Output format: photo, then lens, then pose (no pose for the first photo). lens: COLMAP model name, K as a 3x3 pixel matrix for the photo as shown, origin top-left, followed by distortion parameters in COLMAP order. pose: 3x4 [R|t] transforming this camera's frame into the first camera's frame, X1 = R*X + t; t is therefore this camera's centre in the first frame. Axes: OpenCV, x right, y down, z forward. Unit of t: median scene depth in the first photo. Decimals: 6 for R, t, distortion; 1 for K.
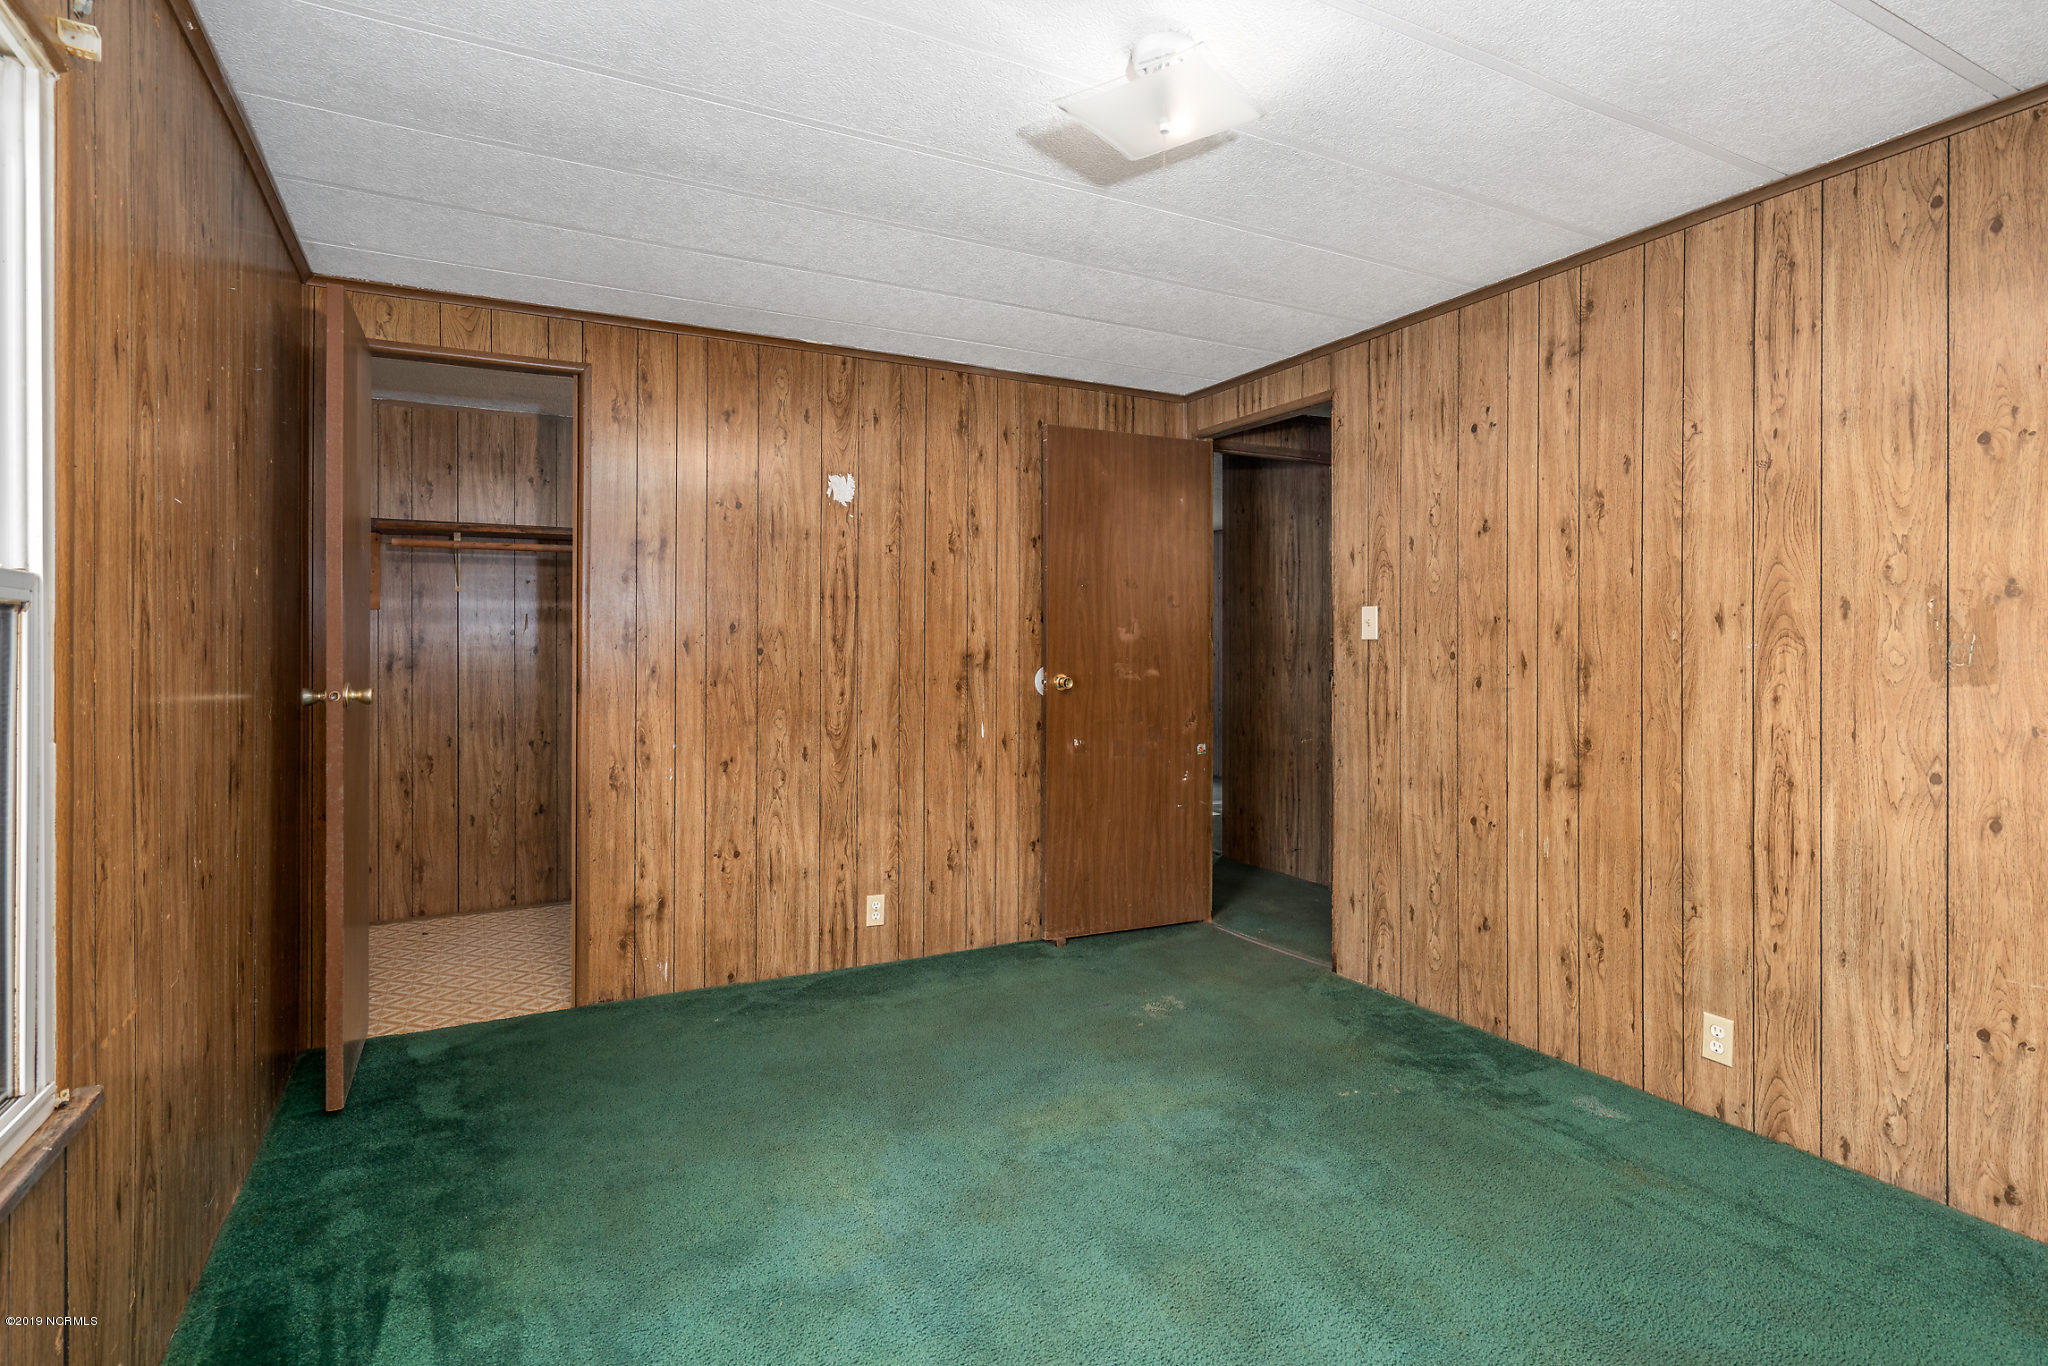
lens RADIAL K [[988.5, 0, 1024.0], [0, 988.5, 683.0], [0, 0, 1]] dist [0.000742, 0.000261]
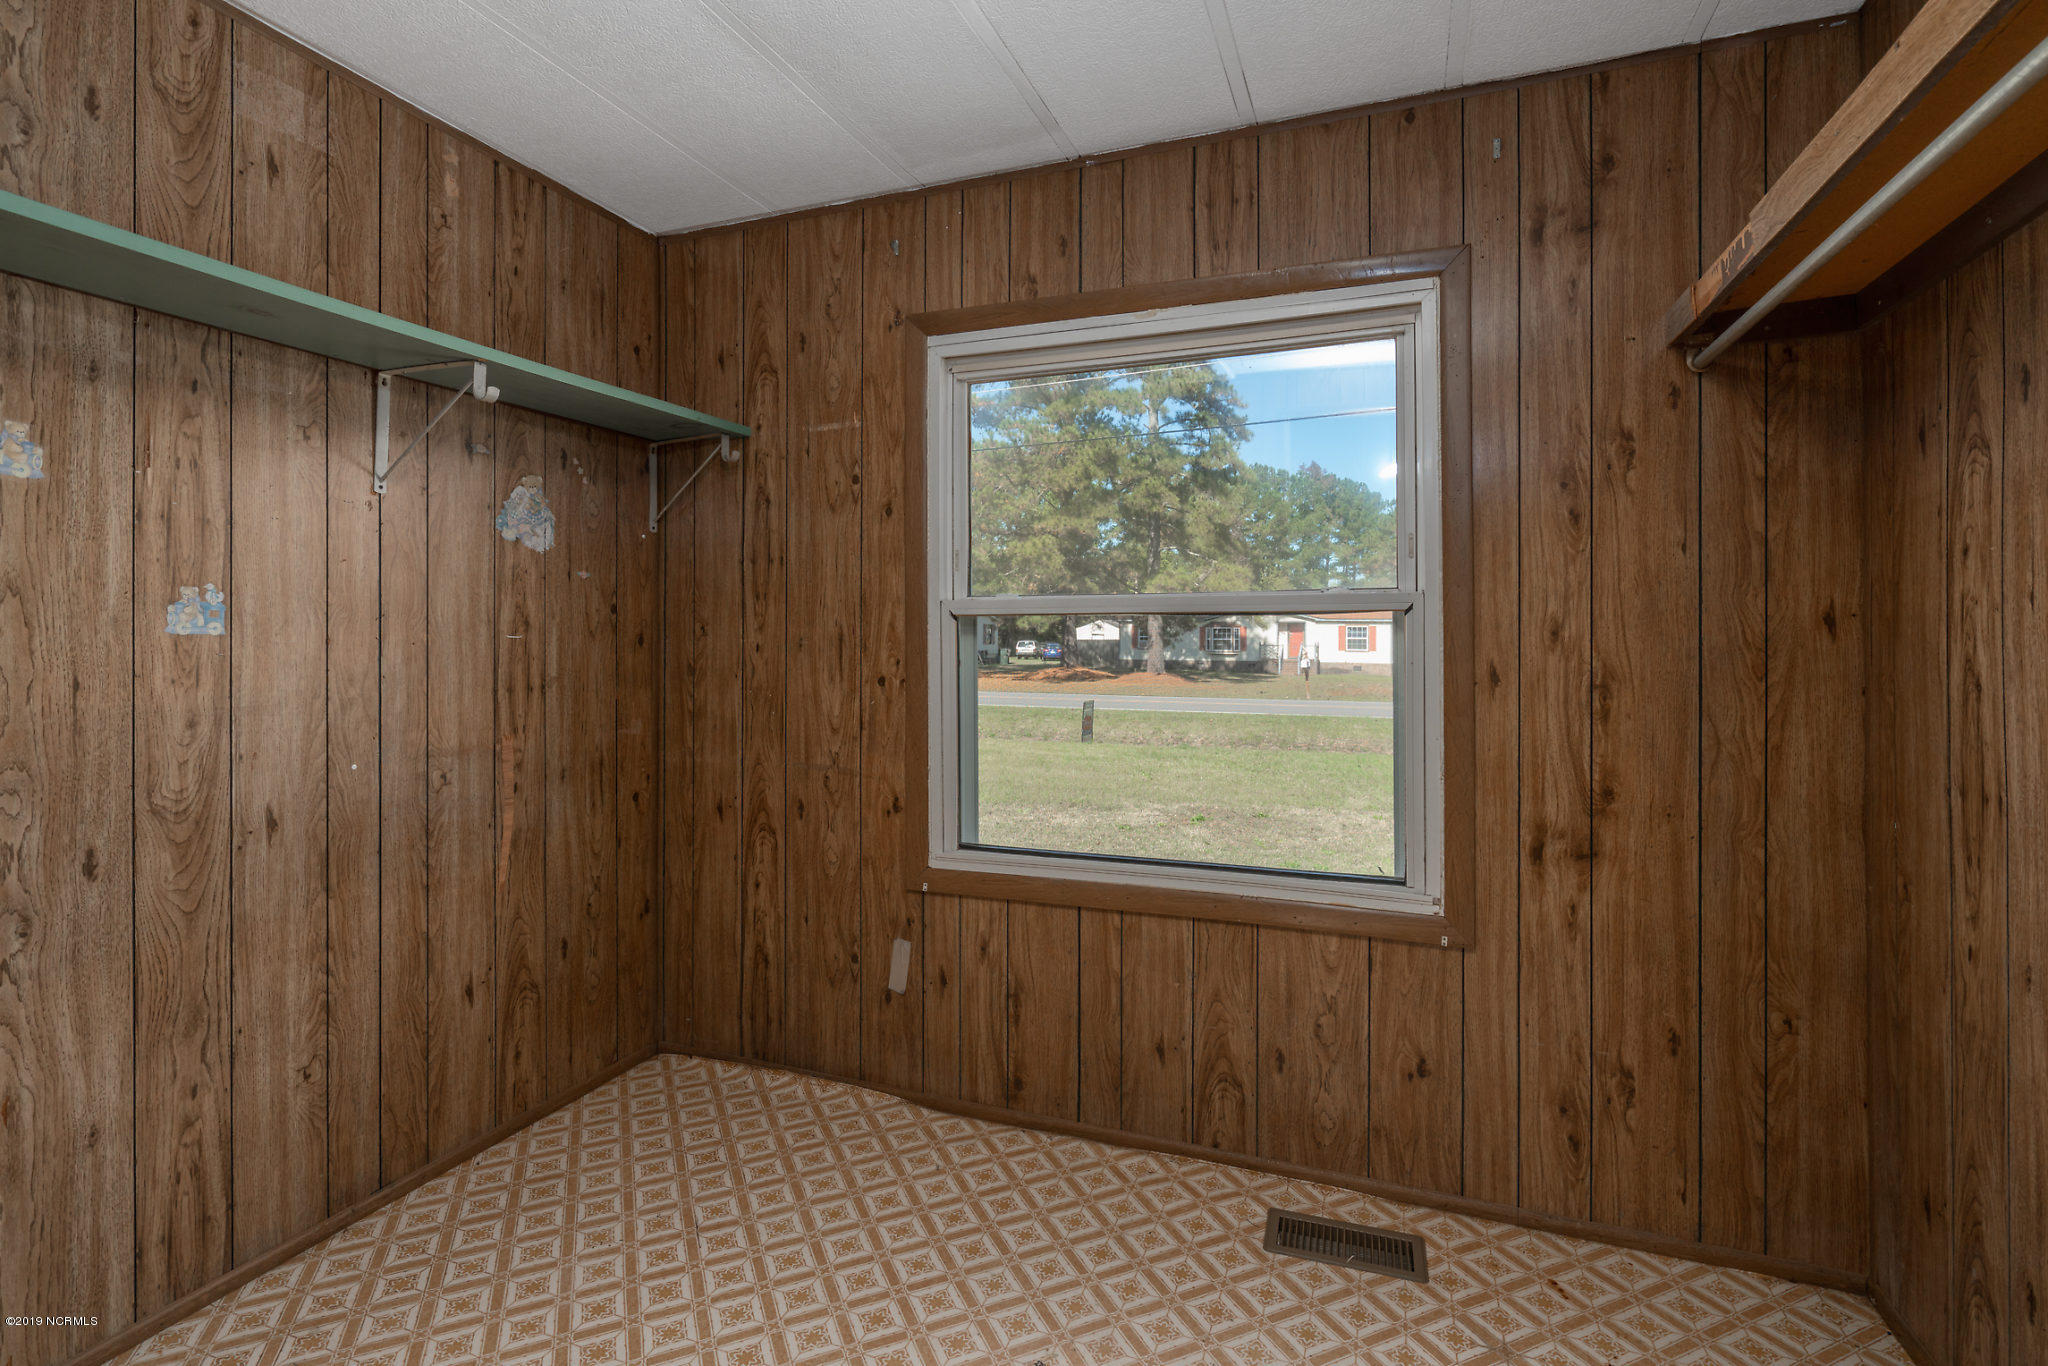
lens RADIAL K [[1008.7, 0, 1020.2], [0, 1008.7, 666.3], [0, 0, 1]] dist [0.000609, -0.000106]
pose [[0.858628, -0.003486, 0.512587, -0.138064], [-0.000522, 0.999970, 0.007675, -0.032236], [-0.512598, -0.006858, 0.858601, 0.578722]]
